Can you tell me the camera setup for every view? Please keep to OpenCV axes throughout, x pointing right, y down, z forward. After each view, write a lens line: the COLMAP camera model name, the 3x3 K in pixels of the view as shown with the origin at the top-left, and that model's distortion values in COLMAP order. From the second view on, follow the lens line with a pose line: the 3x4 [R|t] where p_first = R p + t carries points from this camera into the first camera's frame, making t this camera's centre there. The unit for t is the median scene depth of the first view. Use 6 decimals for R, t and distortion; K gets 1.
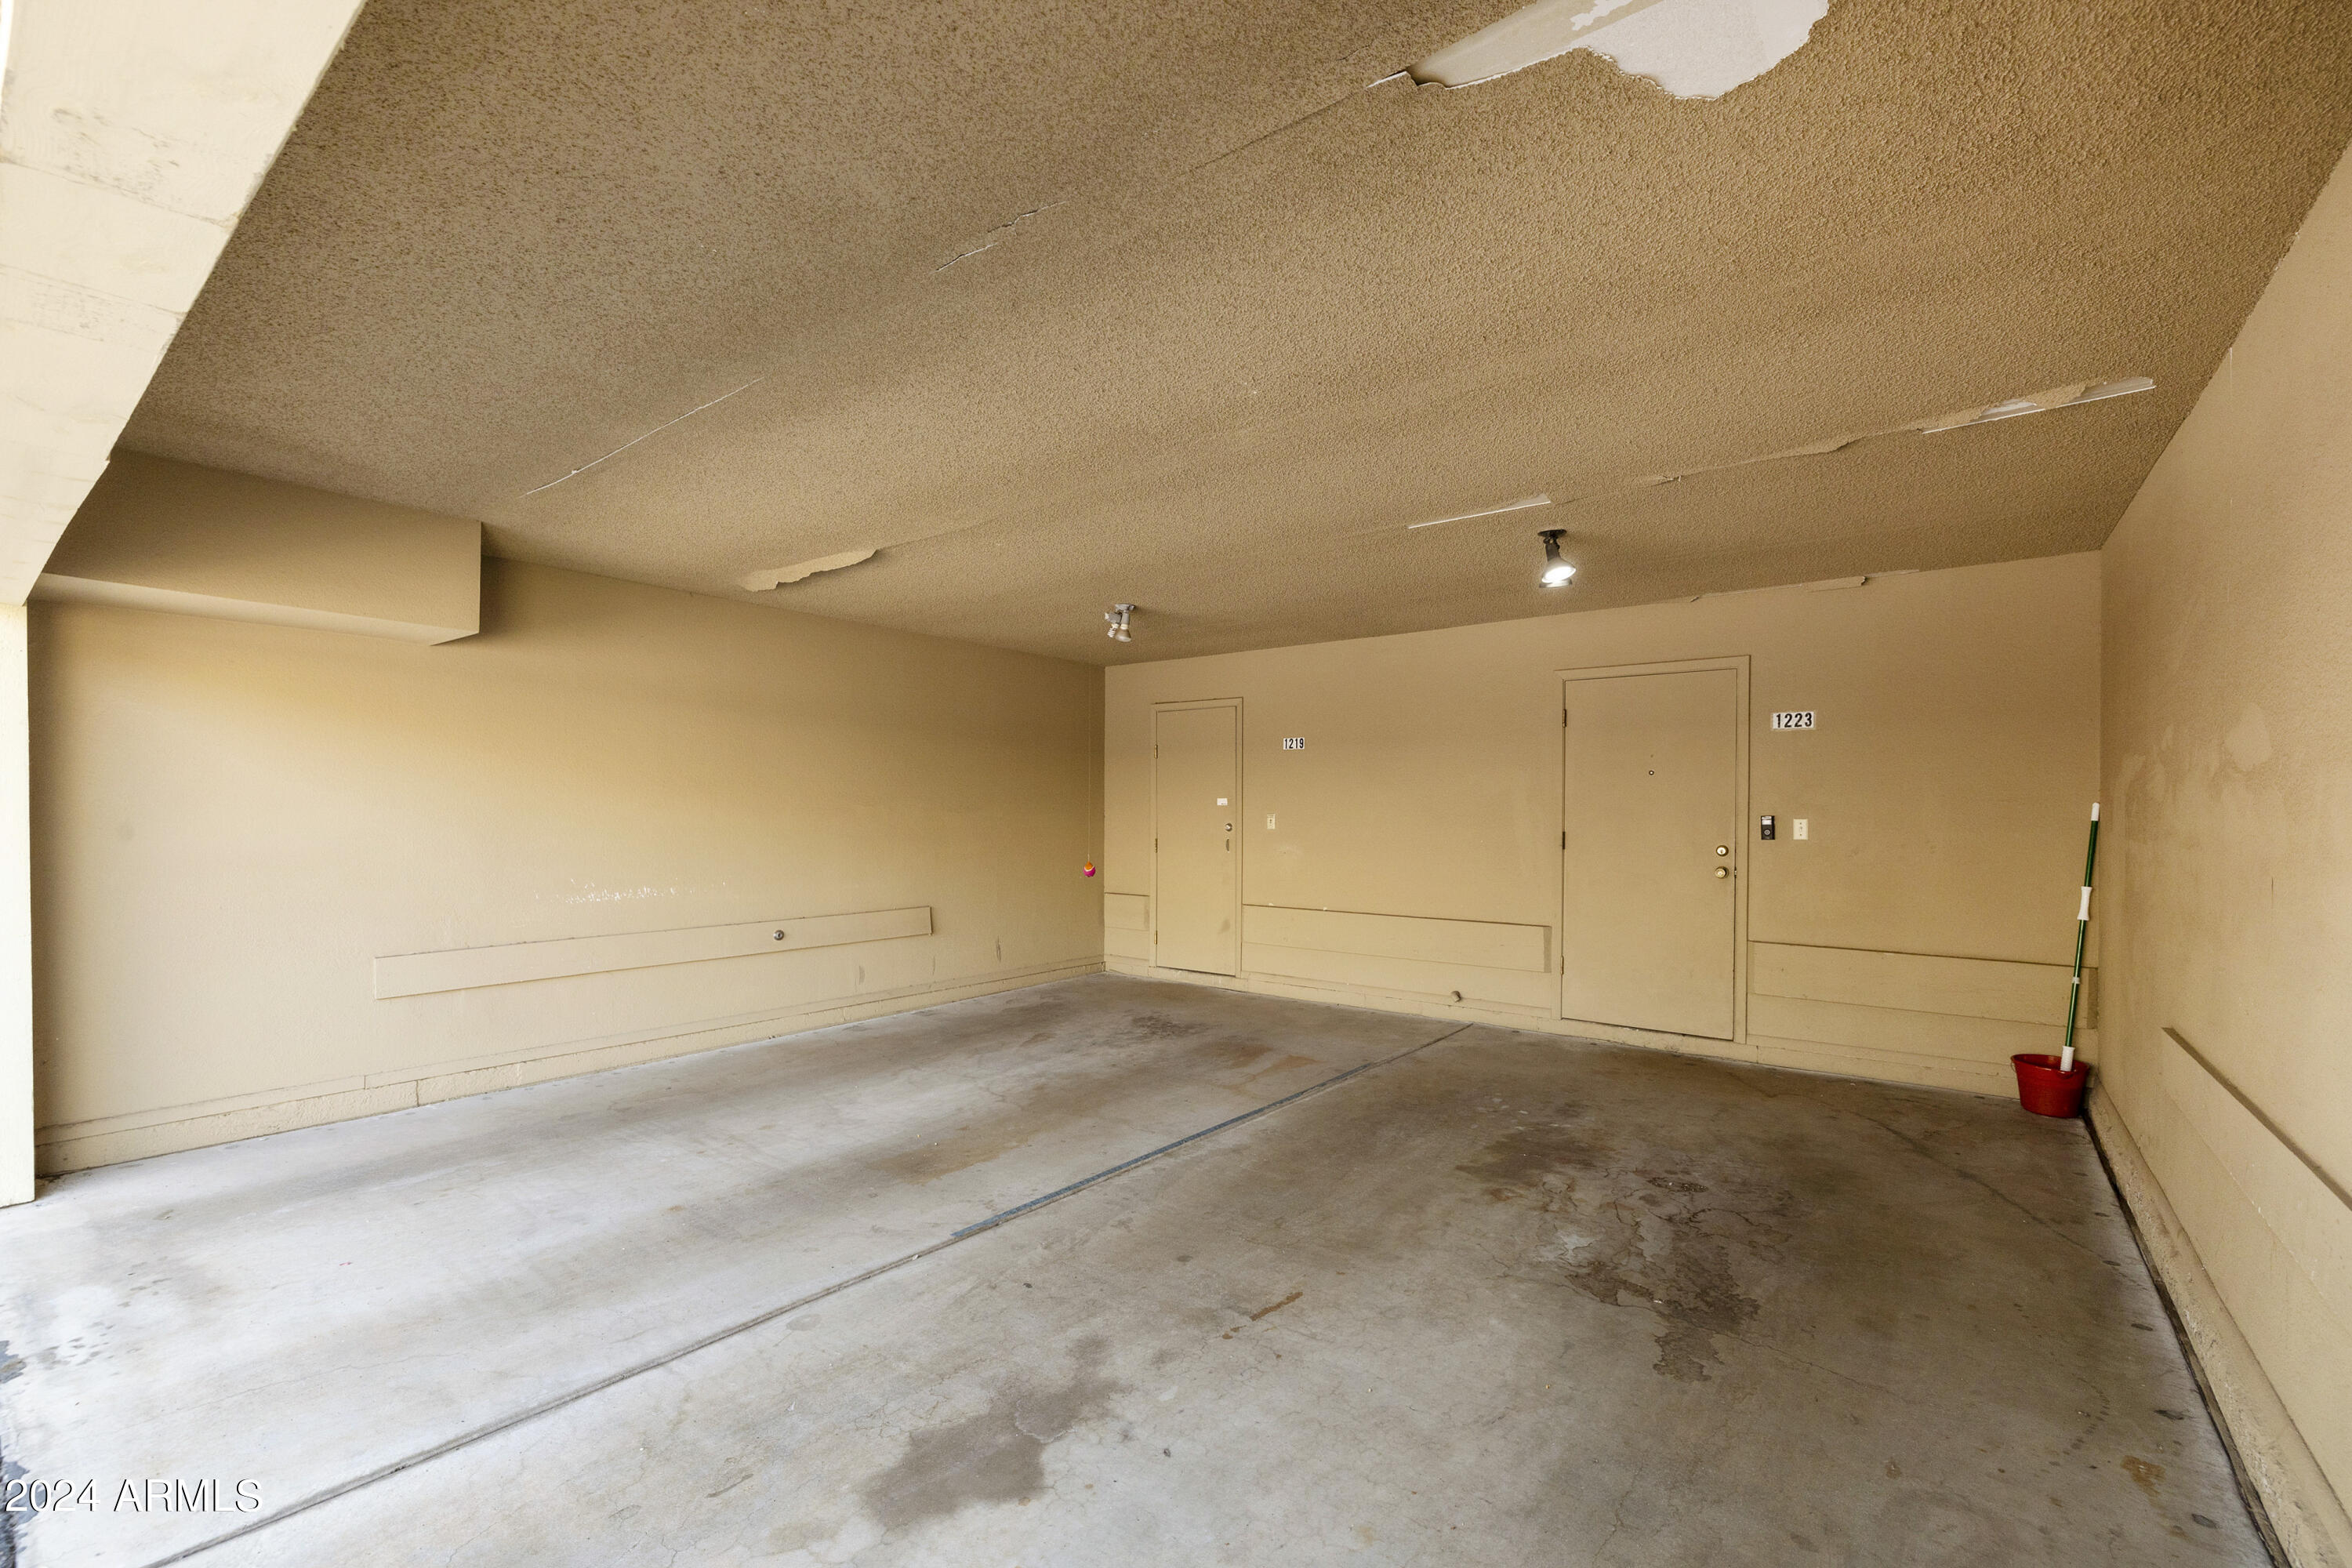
lens RADIAL K [[1005.0, 0, 1173.6], [0, 1005.0, 804.0], [0, 0, 1]] dist [0.001905, 0.001187]
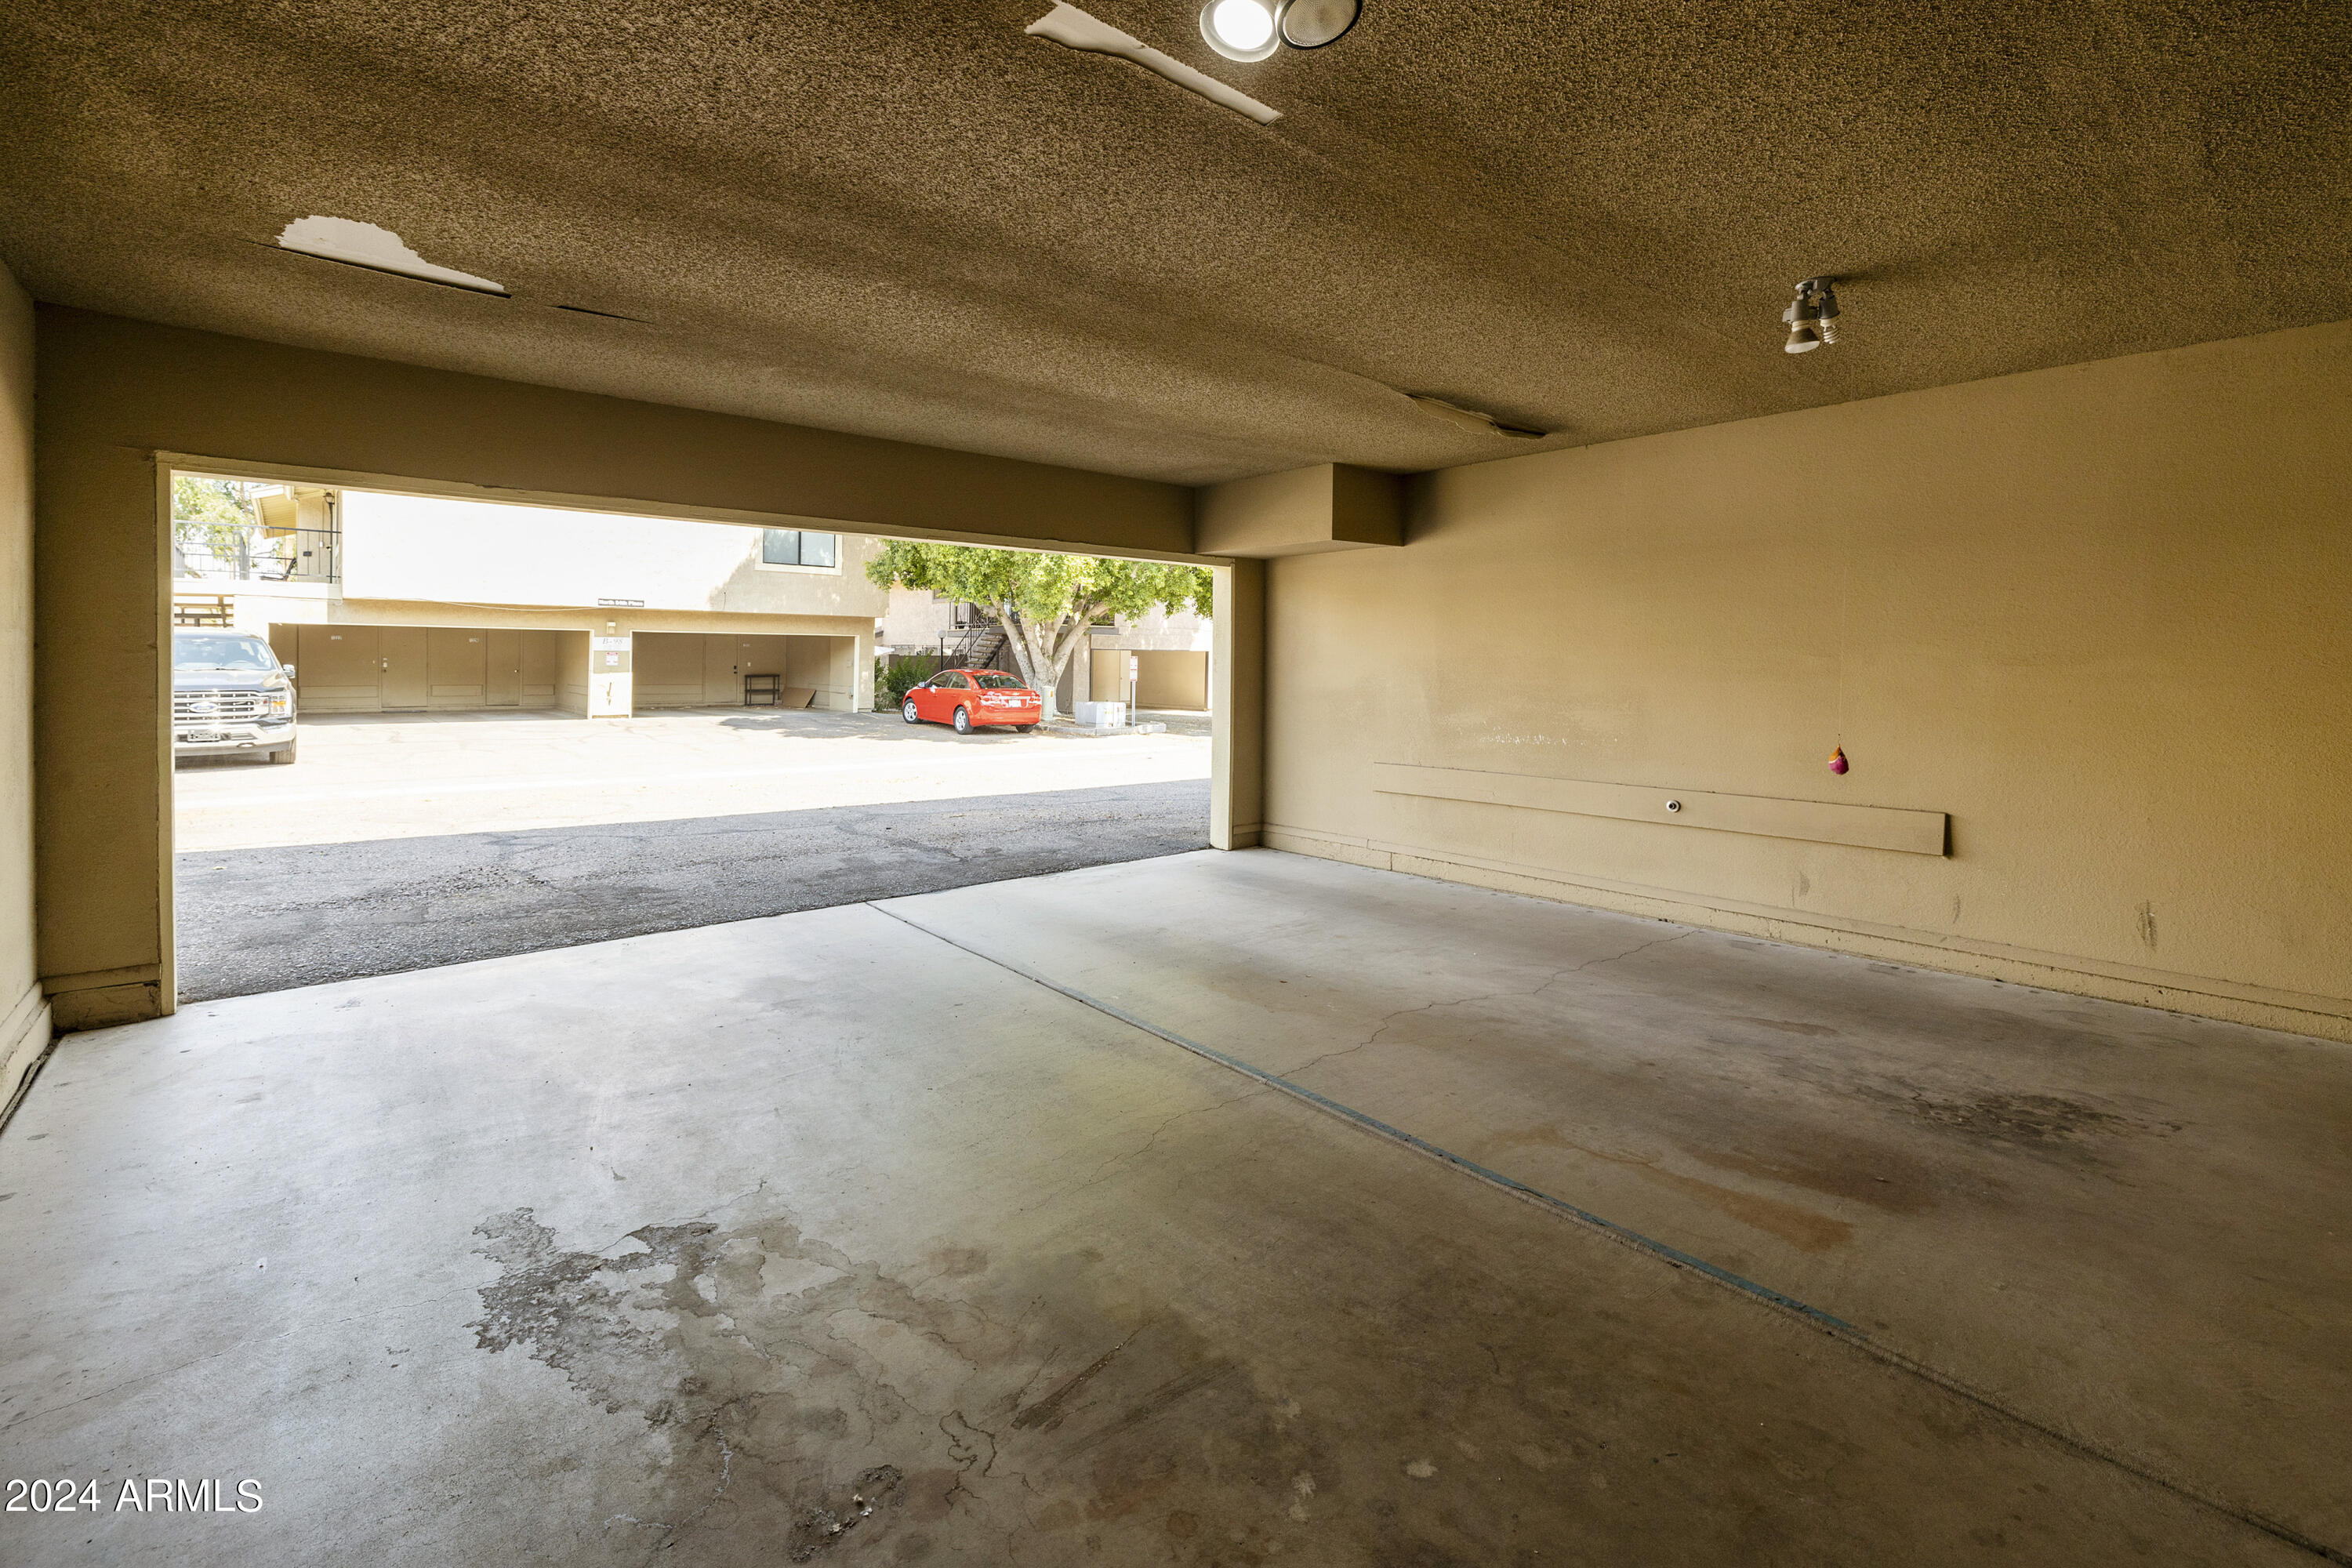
lens RADIAL K [[1005.0, 0, 1165.0], [0, 1005.0, 664.8], [0, 0, 1]] dist [0.001905, 0.001187]
pose [[-0.195318, -0.010067, -0.980688, 0.646640], [0.000190, 0.999947, -0.010303, 0.021192], [0.980740, -0.002198, -0.195306, 0.880139]]
